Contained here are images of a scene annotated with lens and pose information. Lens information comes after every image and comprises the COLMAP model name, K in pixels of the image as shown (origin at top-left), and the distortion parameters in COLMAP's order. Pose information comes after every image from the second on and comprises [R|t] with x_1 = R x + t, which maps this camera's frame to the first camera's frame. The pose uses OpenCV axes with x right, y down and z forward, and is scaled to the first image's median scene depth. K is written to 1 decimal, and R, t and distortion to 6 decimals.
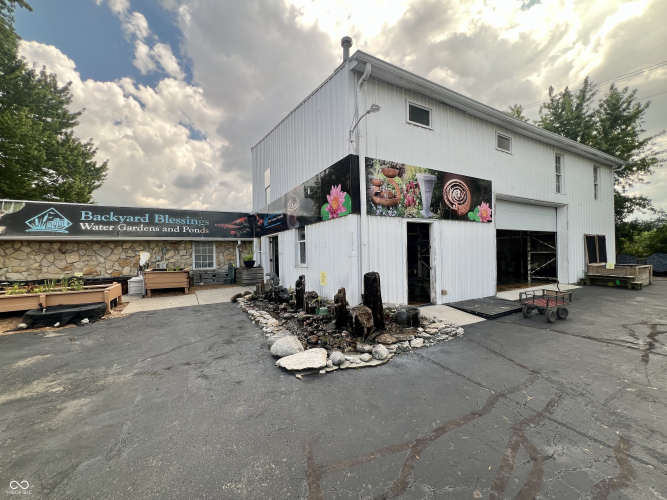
lens RADIAL K [[271.6, 0, 335.0], [0, 271.6, 251.7], [0, 0, 1]] dist [-0.008427, 0.000441]
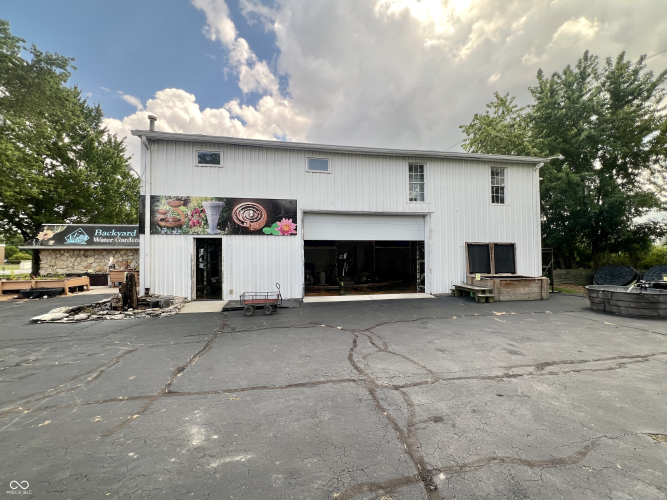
lens RADIAL K [[271.6, 0, 314.4], [0, 271.6, 249.7], [0, 0, 1]] dist [-0.008427, 0.000441]
pose [[0.950079, 0.001425, -0.312006, 1.028911], [-0.008921, 0.999705, -0.022596, -0.019365], [0.311881, 0.024252, 0.949811, -0.089407]]
